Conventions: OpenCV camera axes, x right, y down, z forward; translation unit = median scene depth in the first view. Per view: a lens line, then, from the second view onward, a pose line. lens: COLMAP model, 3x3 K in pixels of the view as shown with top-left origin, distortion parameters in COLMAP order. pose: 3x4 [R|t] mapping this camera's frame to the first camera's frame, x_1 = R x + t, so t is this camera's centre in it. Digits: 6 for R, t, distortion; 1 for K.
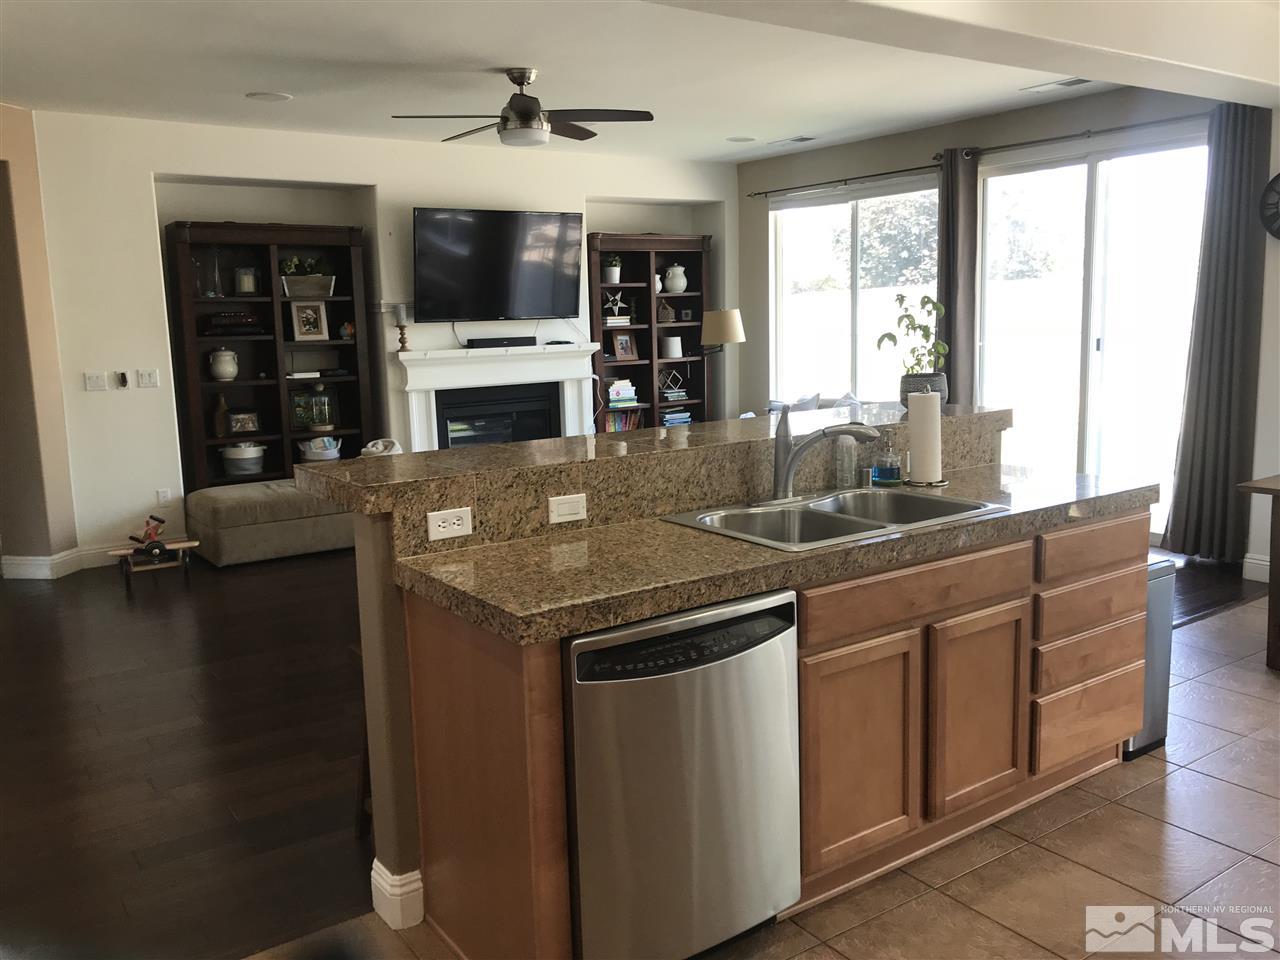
lens RADIAL K [[1056.3, 0, 642.0], [0, 1056.3, 476.2], [0, 0, 1]] dist [0.060735, -0.082480]
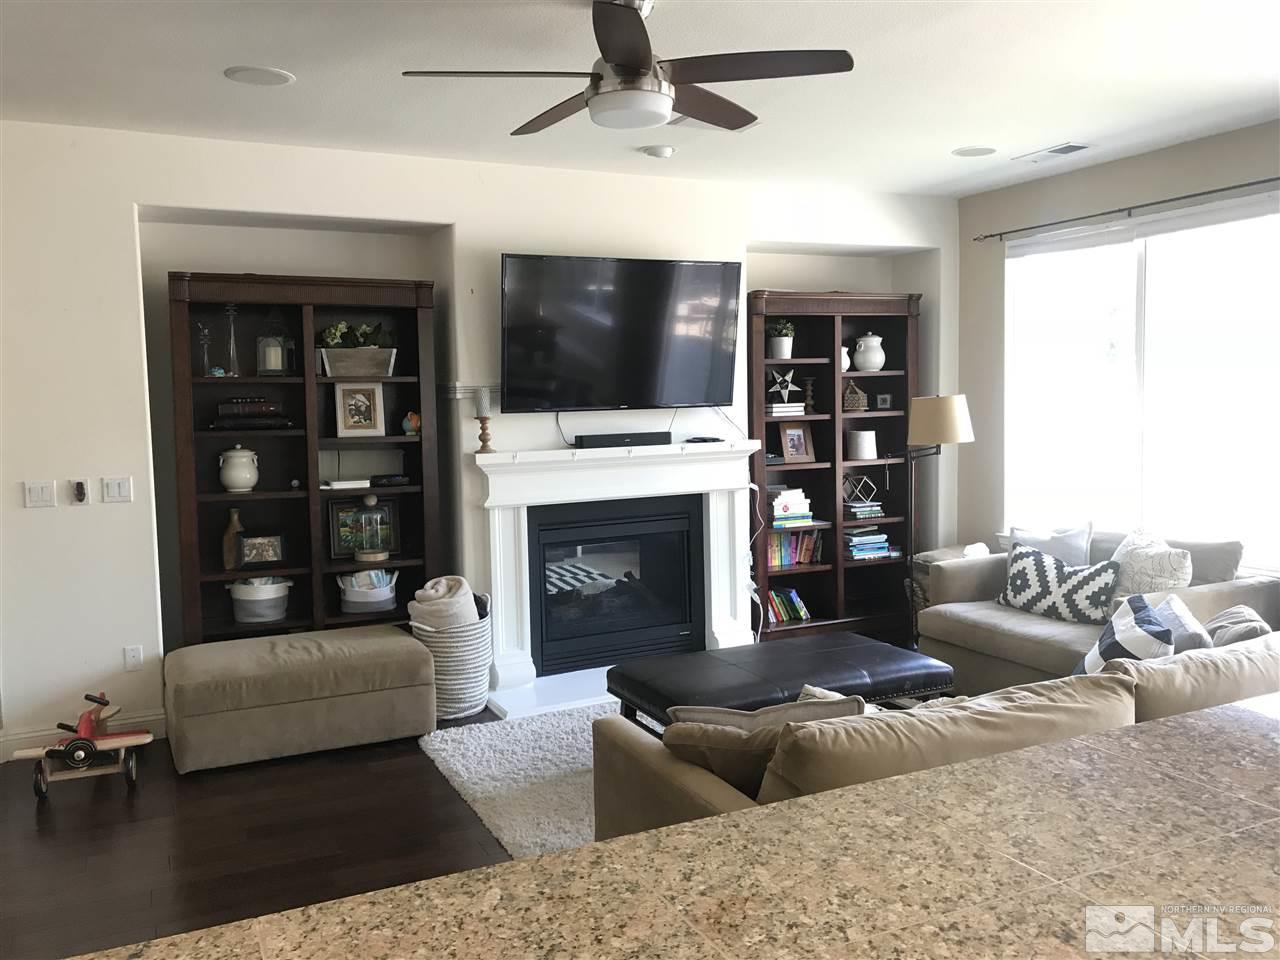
lens RADIAL K [[1056.3, 0, 642.4], [0, 1056.3, 478.0], [0, 0, 1]] dist [0.060735, -0.082480]
pose [[0.986567, 0.017626, -0.162403, -0.003243], [-0.029529, 0.997027, -0.071177, -0.057222], [0.160666, 0.075016, 0.984154, 0.342282]]
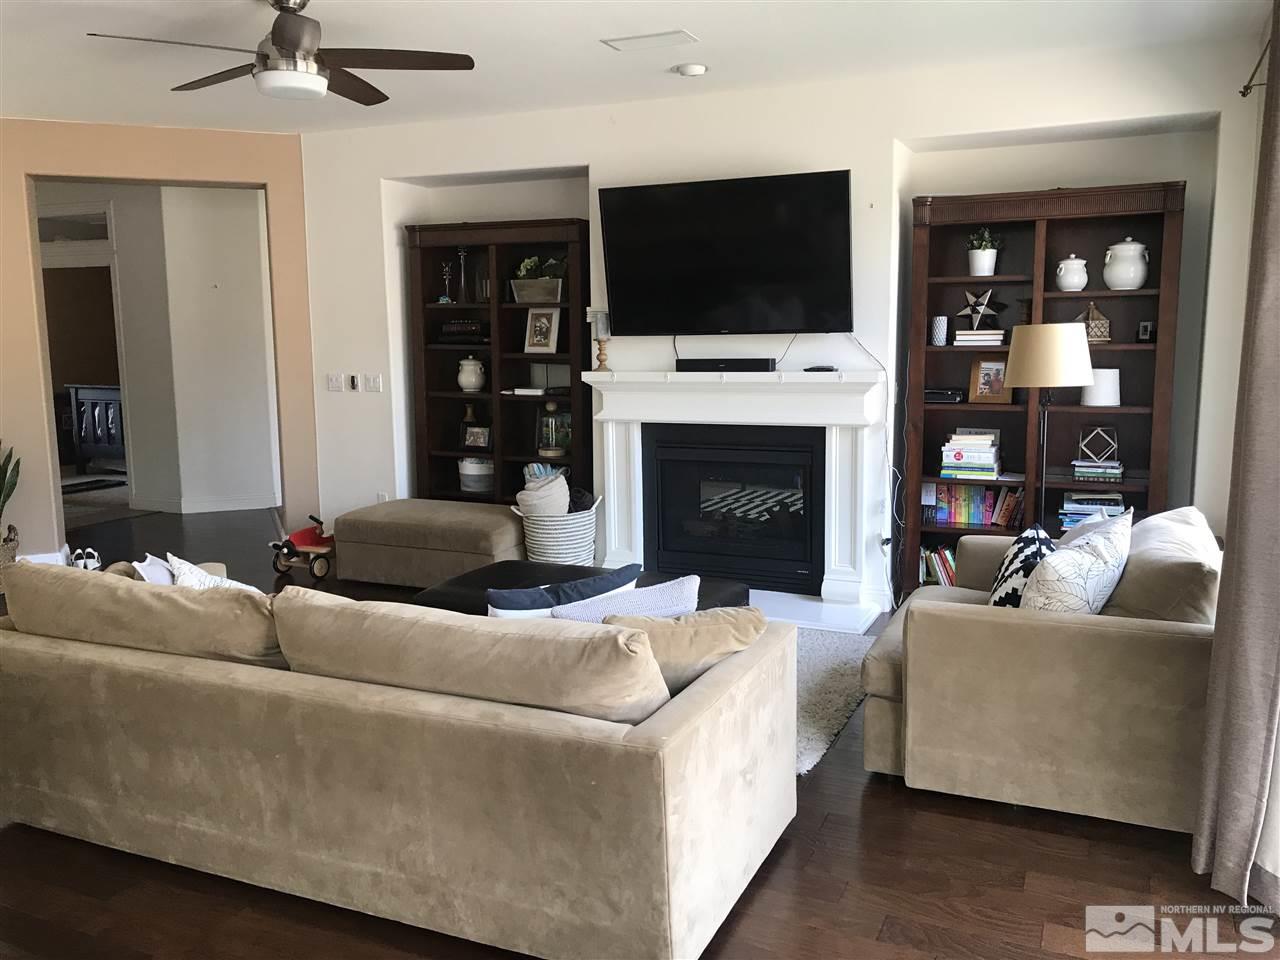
lens RADIAL K [[1056.3, 0, 645.8], [0, 1056.3, 483.9], [0, 0, 1]] dist [0.060735, -0.082480]
pose [[0.501868, 0.147626, -0.852253, 0.529836], [-0.136164, 0.986526, 0.090702, -0.119651], [0.854159, 0.070525, 0.515207, 0.675074]]
